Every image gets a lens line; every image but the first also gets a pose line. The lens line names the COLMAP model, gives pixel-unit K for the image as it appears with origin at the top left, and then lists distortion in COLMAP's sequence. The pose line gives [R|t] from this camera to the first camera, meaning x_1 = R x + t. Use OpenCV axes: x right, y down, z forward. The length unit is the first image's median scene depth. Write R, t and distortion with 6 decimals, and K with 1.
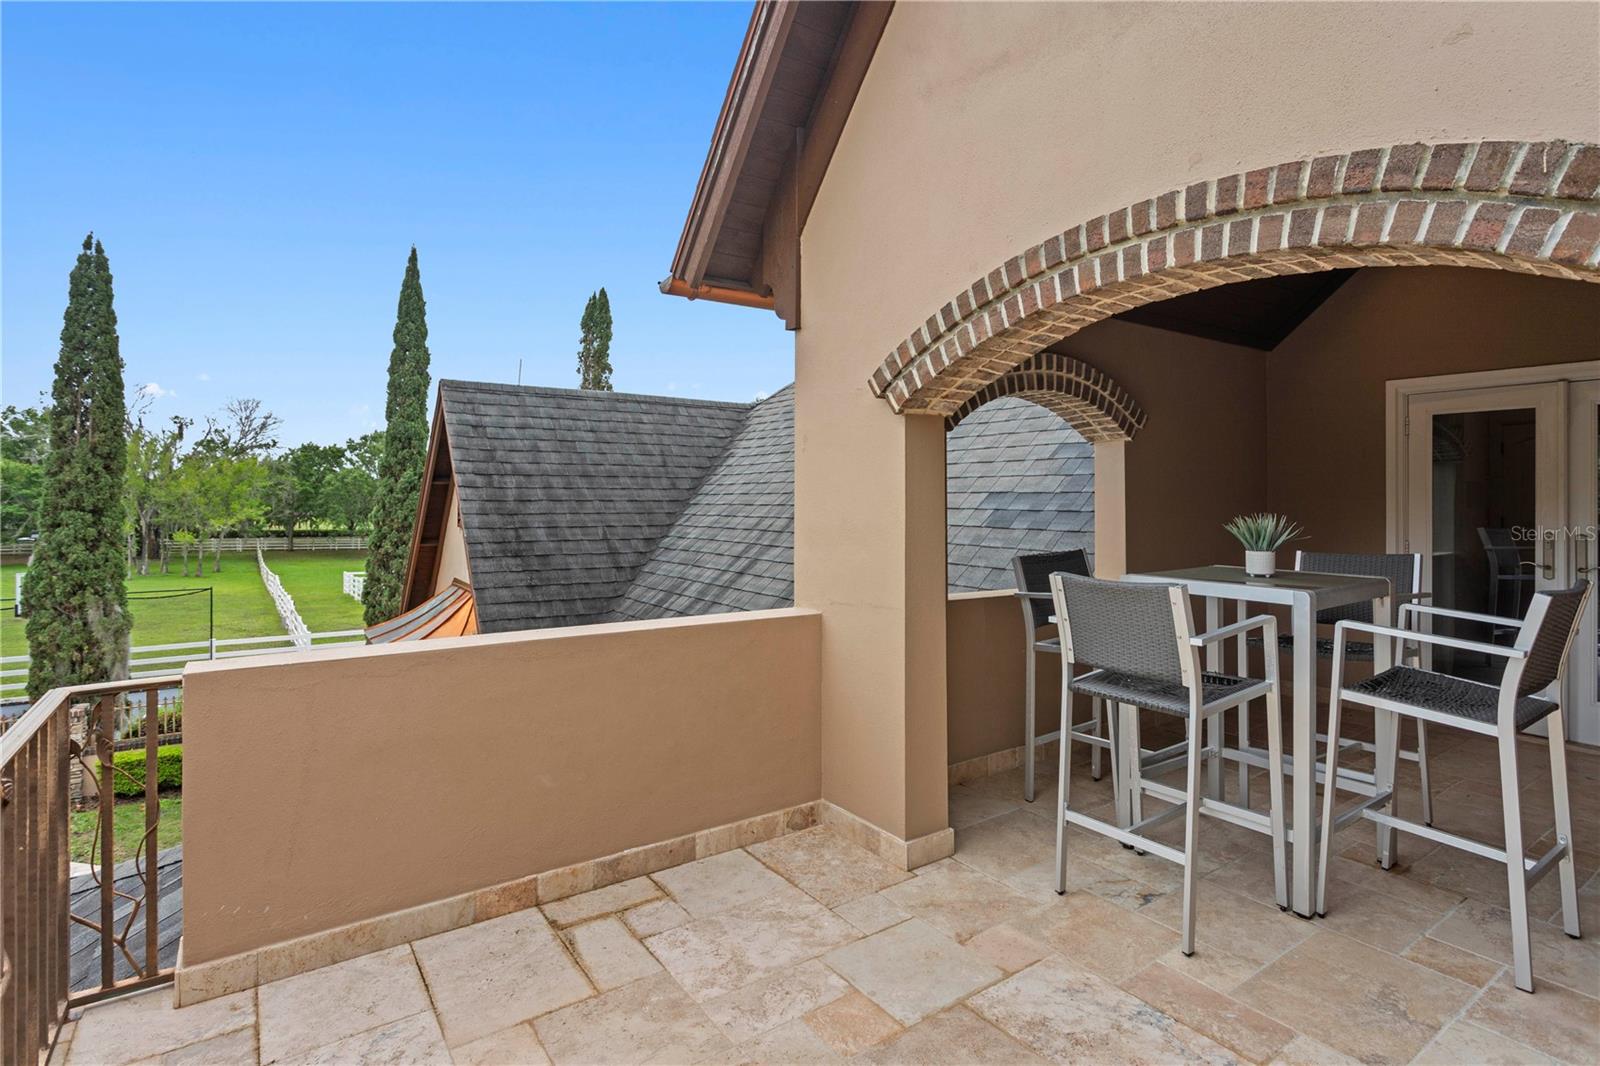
lens RADIAL K [[809.7, 0, 801.7], [0, 809.7, 495.8], [0, 0, 1]] dist [-0.003642, -0.000274]
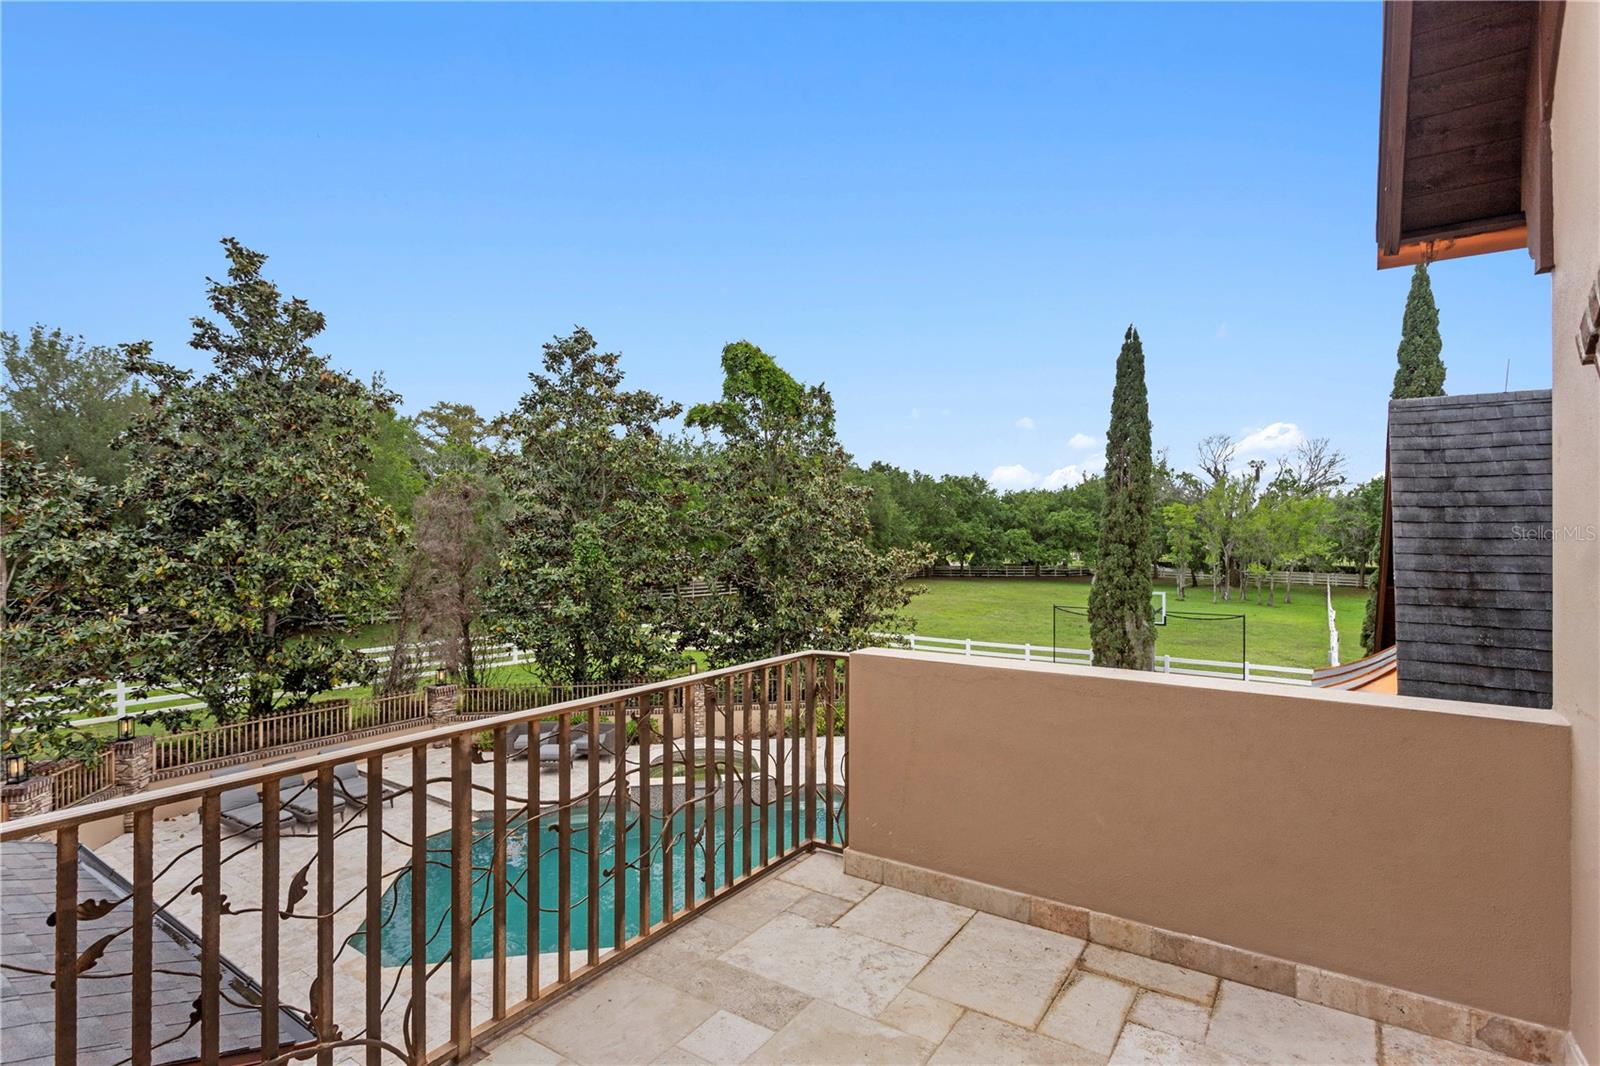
lens RADIAL K [[793.3, 0, 799.5], [0, 793.3, 529.2], [0, 0, 1]] dist [-0.003477, 0.000294]
pose [[0.363779, -0.003397, -0.931479, 0.122329], [0.000341, 0.999994, -0.003514, -0.000530], [0.931485, 0.000961, 0.363778, 0.081068]]
